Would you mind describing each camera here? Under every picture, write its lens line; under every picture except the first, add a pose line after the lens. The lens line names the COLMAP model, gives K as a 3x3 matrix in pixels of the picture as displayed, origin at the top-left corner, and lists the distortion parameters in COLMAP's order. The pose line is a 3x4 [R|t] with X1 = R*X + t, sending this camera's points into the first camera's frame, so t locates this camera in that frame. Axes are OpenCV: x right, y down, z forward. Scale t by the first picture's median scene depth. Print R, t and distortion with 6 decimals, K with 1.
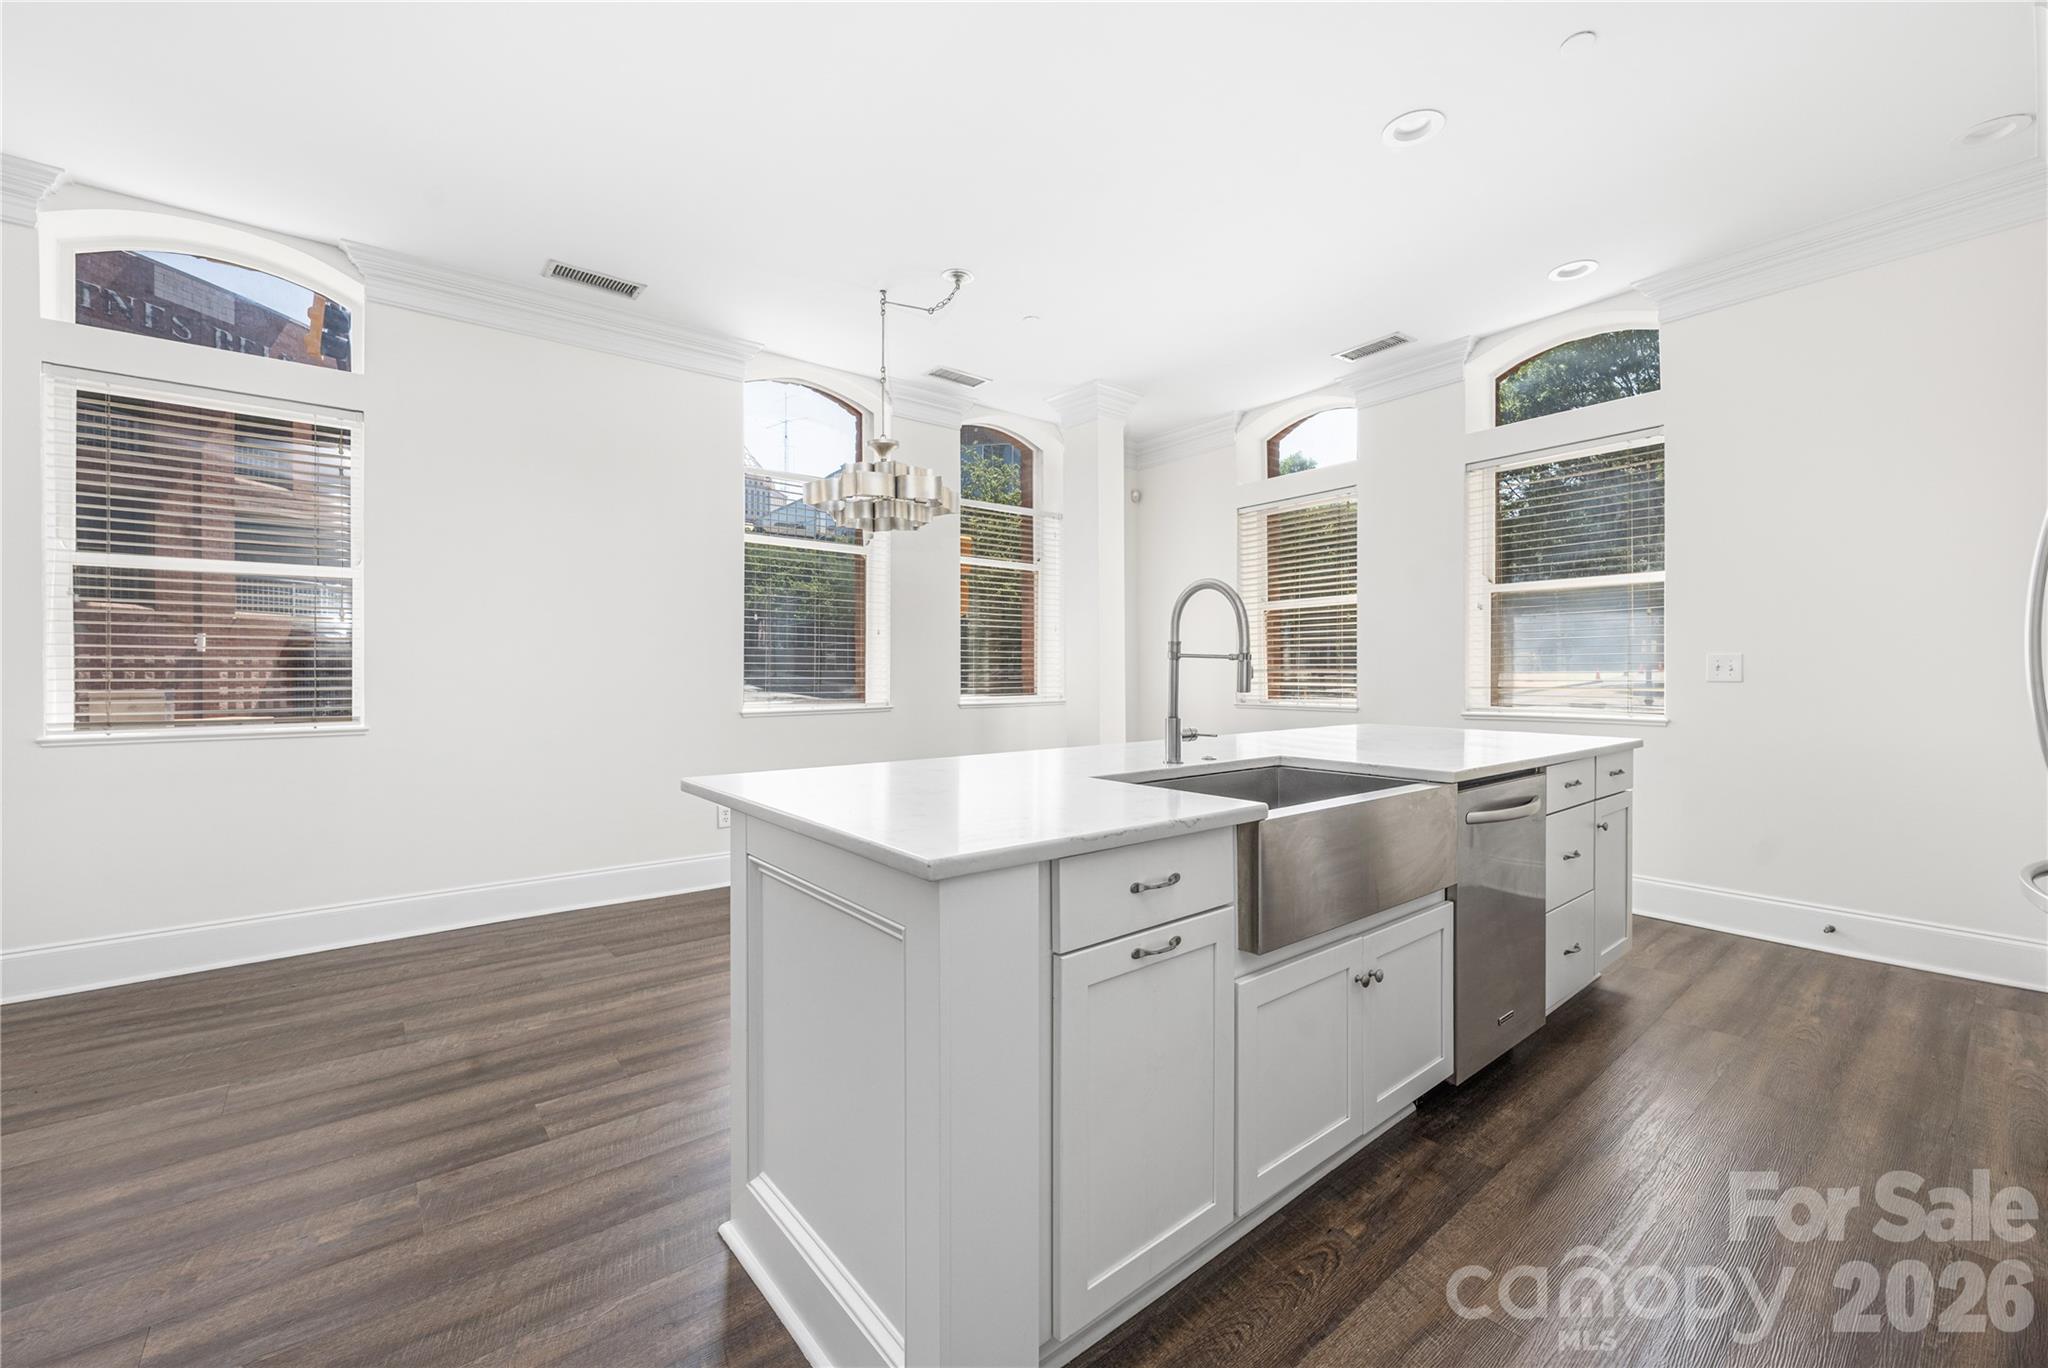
lens RADIAL K [[827.1, 0, 1029.8], [0, 827.1, 678.9], [0, 0, 1]] dist [-0.005914, -0.000792]
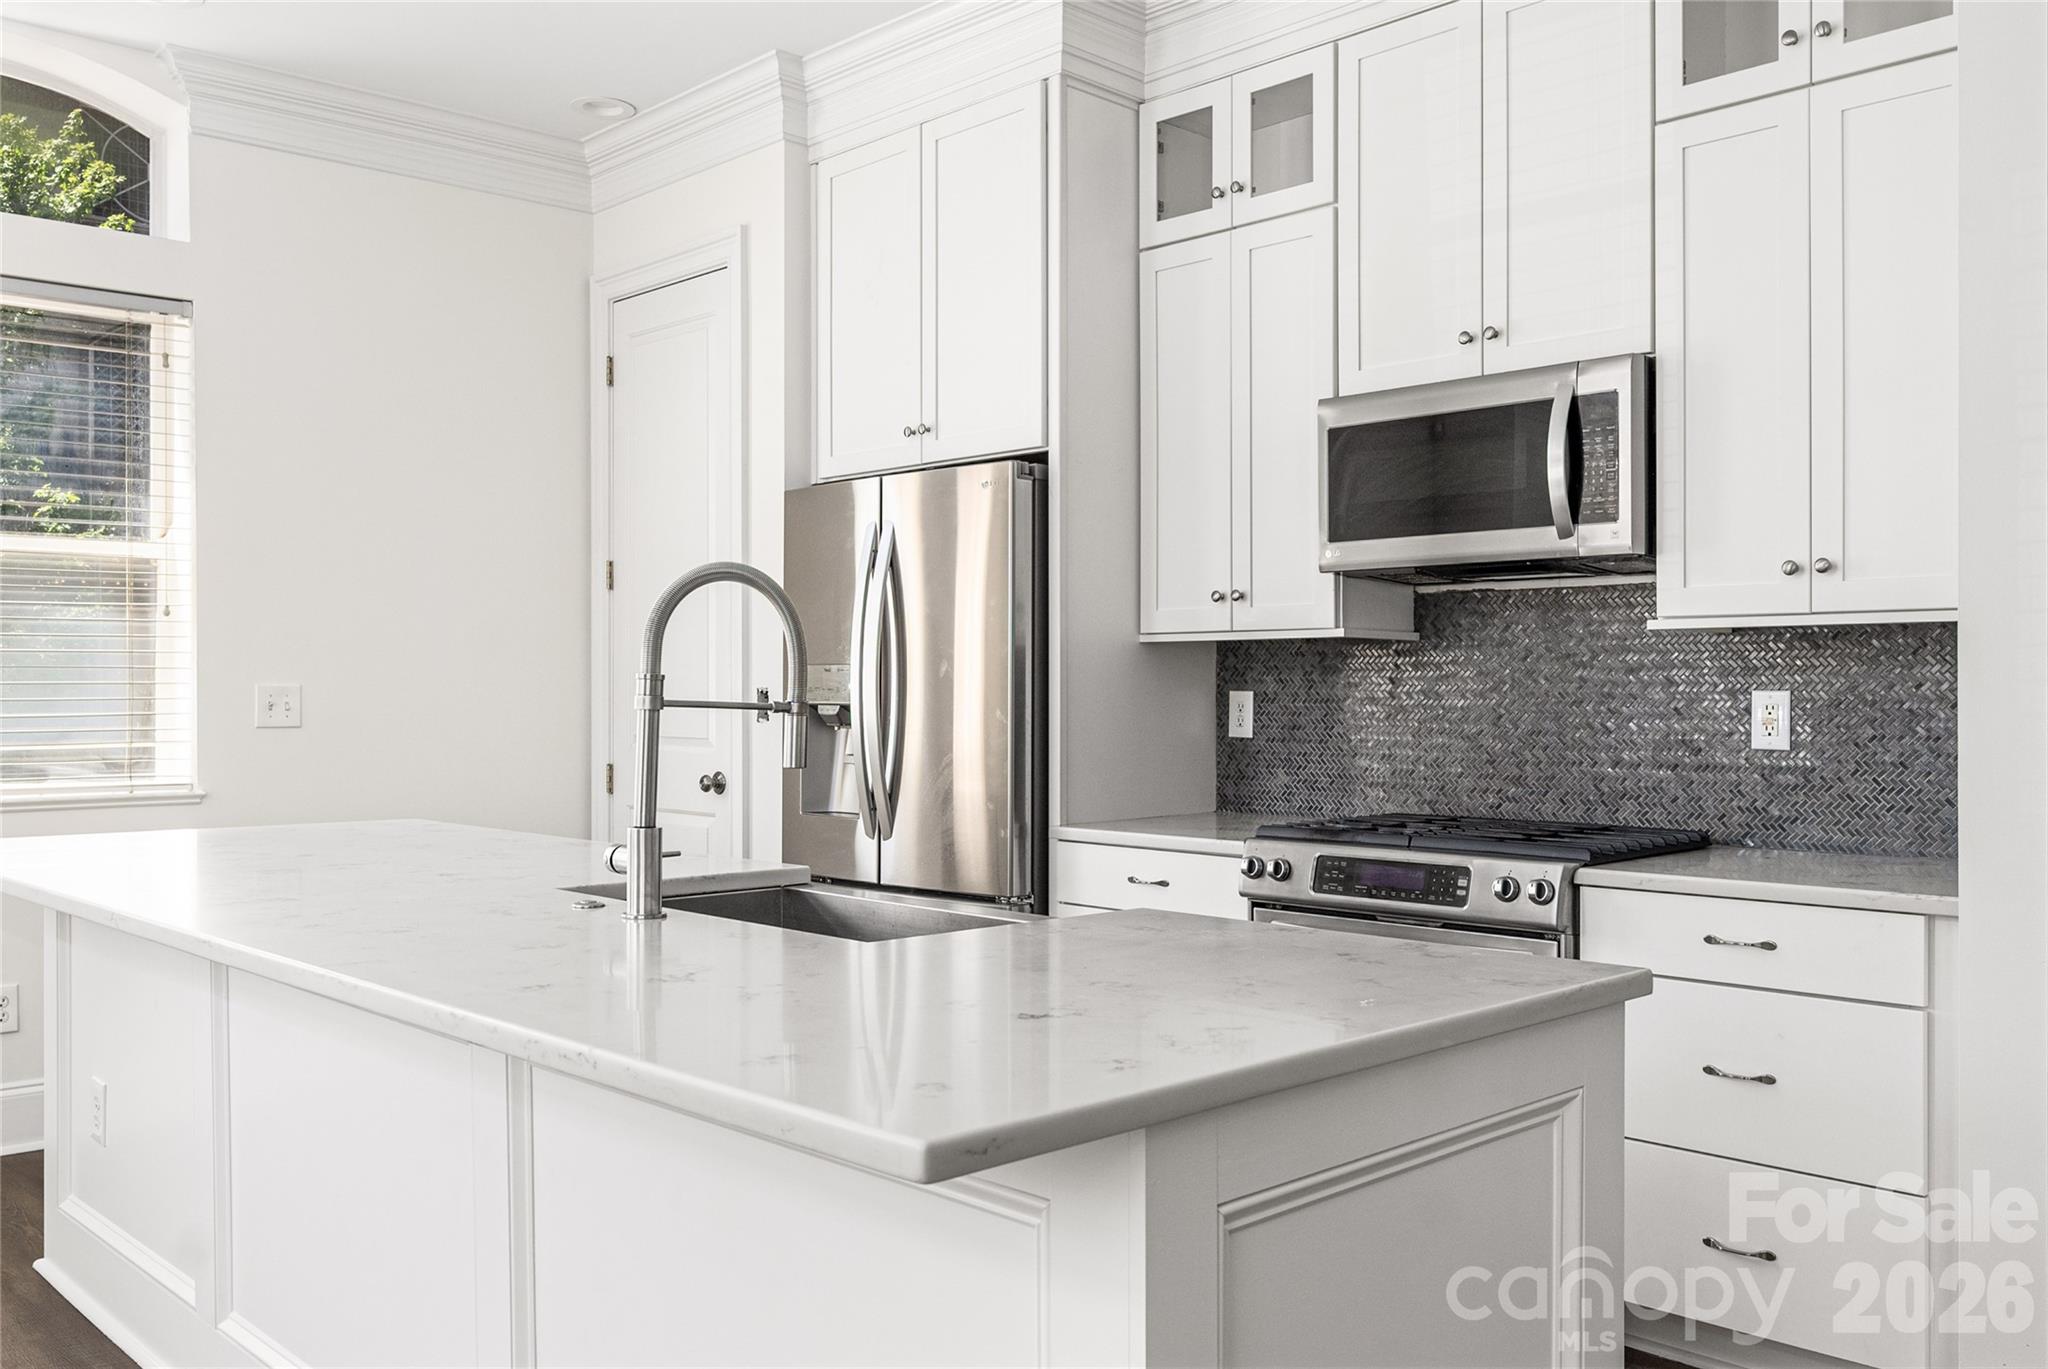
lens RADIAL K [[1693.7, 0, 1018.6], [0, 1693.7, 686.9], [0, 0, 1]] dist [-0.007220, -0.031200]
pose [[-0.082076, 0.002934, 0.996622, -0.521076], [0.009356, 0.999954, -0.002174, -0.020488], [-0.996582, 0.009146, -0.082100, 0.524932]]
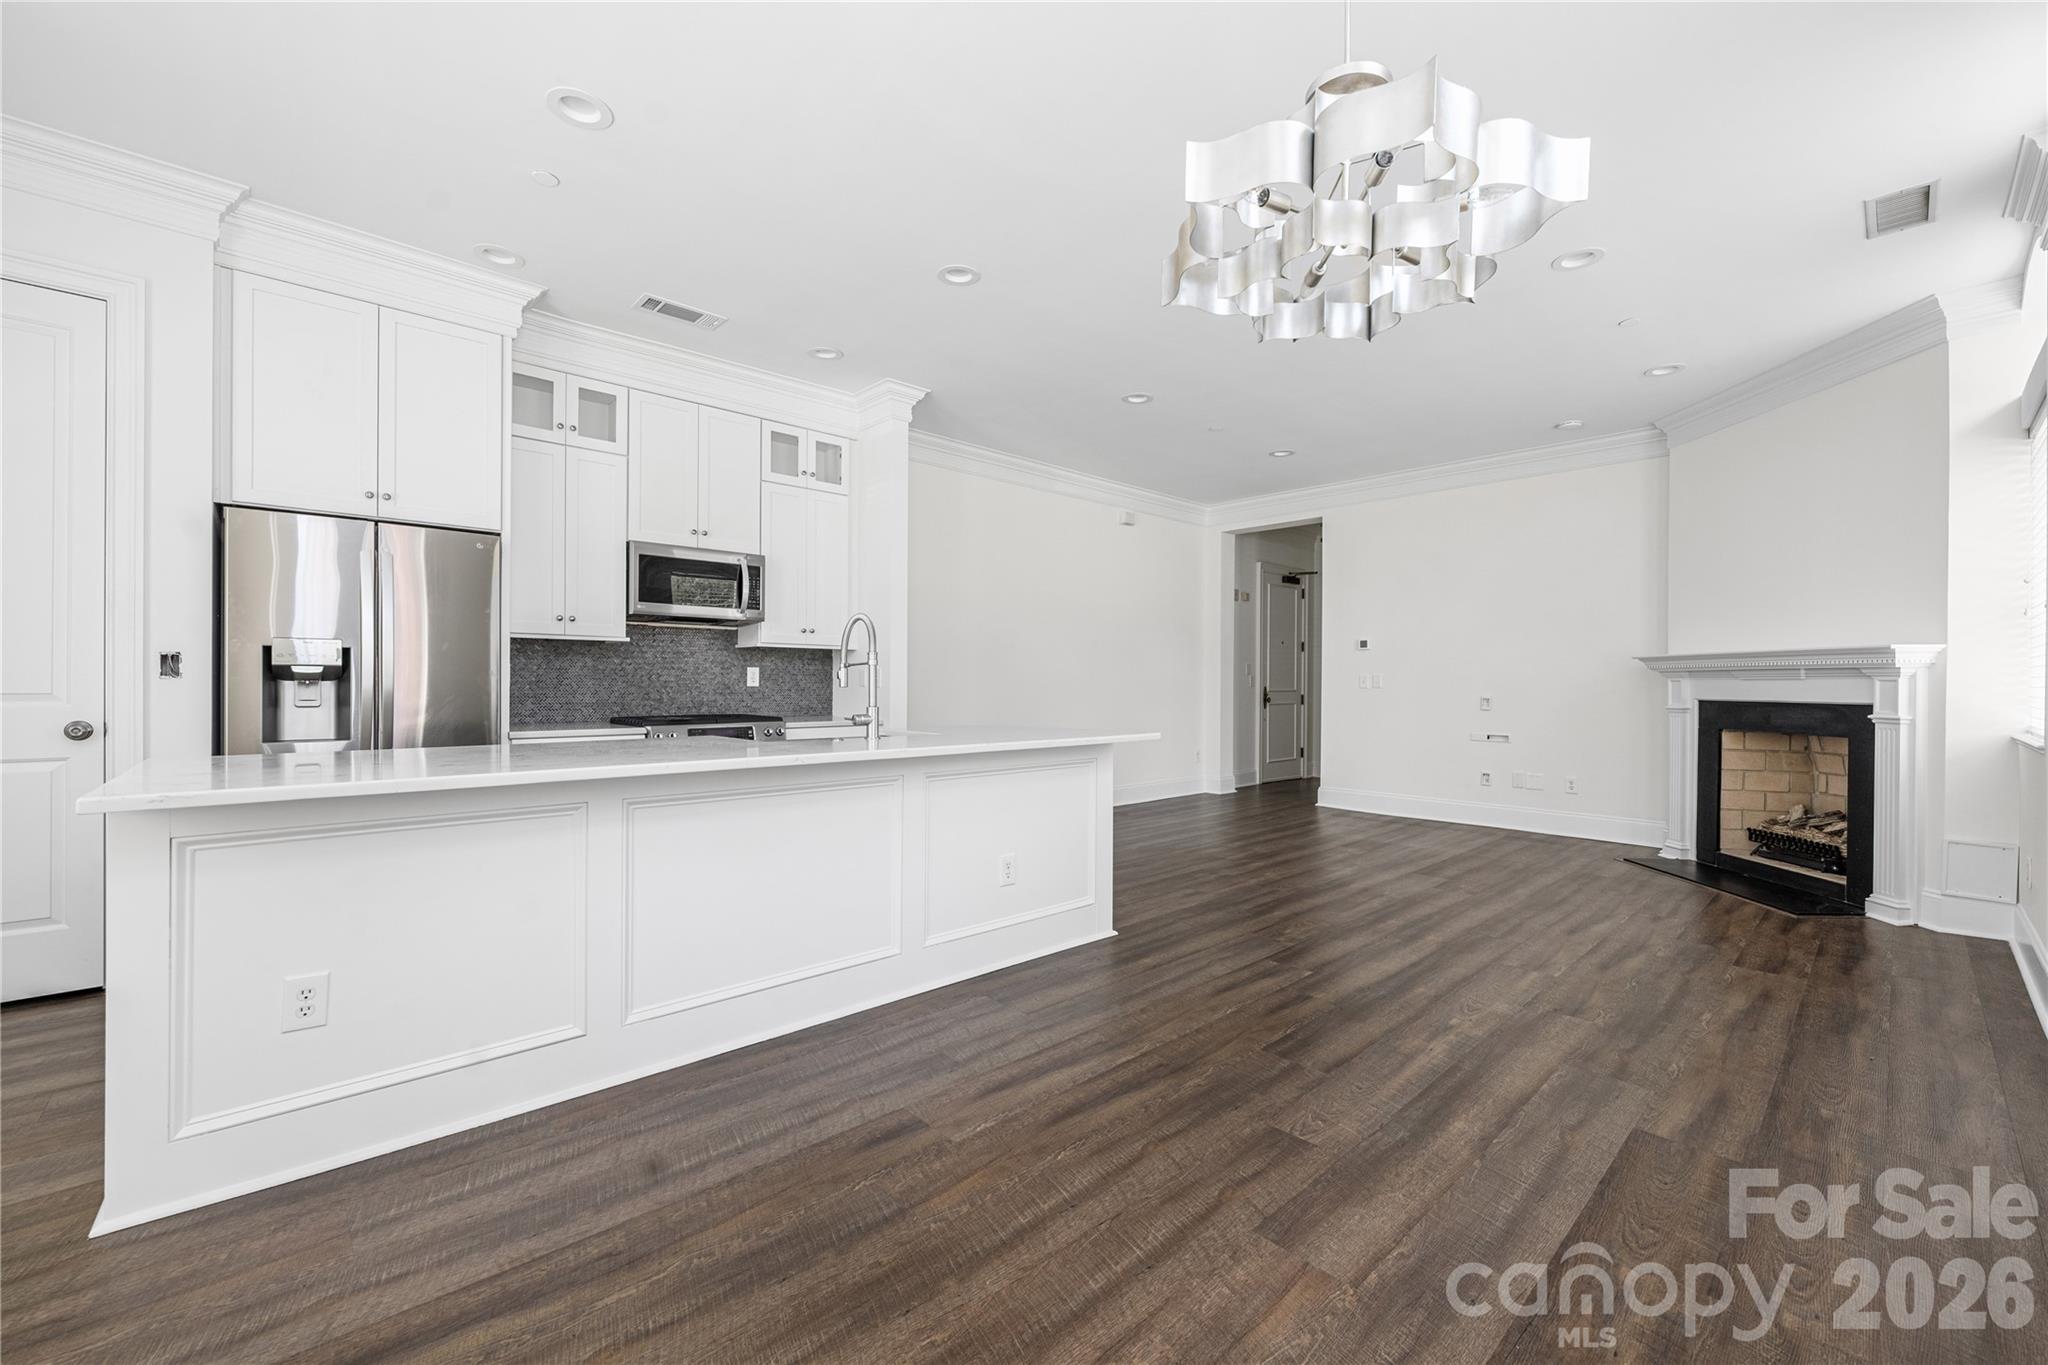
lens RADIAL K [[827.1, 0, 1029.6], [0, 827.1, 679.5], [0, 0, 1]] dist [-0.005914, -0.000792]
pose [[-0.997781, -0.004437, -0.066437, 0.001795], [-0.004821, 0.999973, 0.005626, -0.005943], [0.066410, 0.005933, -0.997775, 1.482811]]
